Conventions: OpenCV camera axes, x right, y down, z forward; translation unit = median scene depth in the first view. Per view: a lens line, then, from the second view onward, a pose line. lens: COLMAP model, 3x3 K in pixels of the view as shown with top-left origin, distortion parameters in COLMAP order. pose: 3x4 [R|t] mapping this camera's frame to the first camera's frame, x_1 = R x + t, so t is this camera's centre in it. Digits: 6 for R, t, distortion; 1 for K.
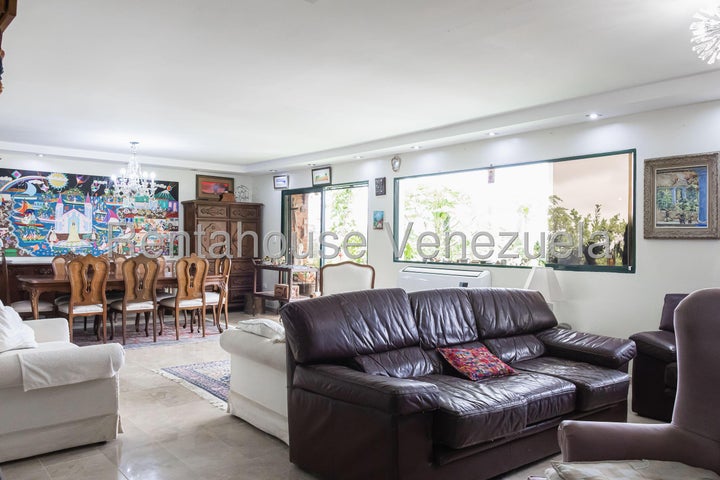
lens RADIAL K [[568.9, 0, 360.4], [0, 568.9, 240.8], [0, 0, 1]] dist [0.000804, -0.007149]
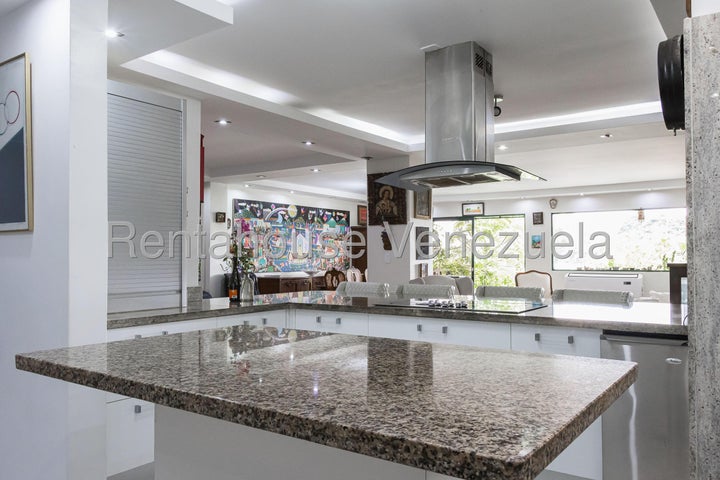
lens RADIAL K [[568.9, 0, 359.3], [0, 568.9, 242.4], [0, 0, 1]] dist [0.000804, -0.007149]
pose [[0.963609, -0.006327, 0.267240, -0.728228], [0.011879, 0.999746, -0.019163, -0.010921], [-0.267051, 0.021640, 0.963439, -0.250732]]
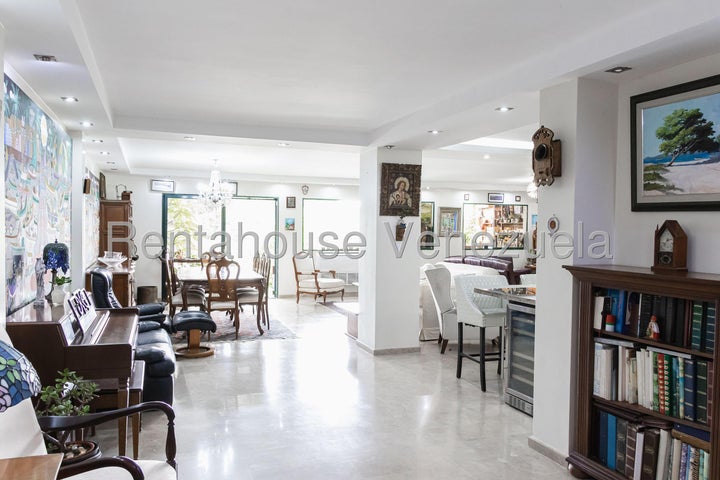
lens RADIAL K [[568.9, 0, 360.0], [0, 568.9, 240.5], [0, 0, 1]] dist [0.000804, -0.007149]
pose [[0.324833, -0.027115, 0.945383, -1.256803], [-0.011094, 0.999411, 0.032476, -0.041177], [-0.945706, -0.021038, 0.324340, 0.296417]]
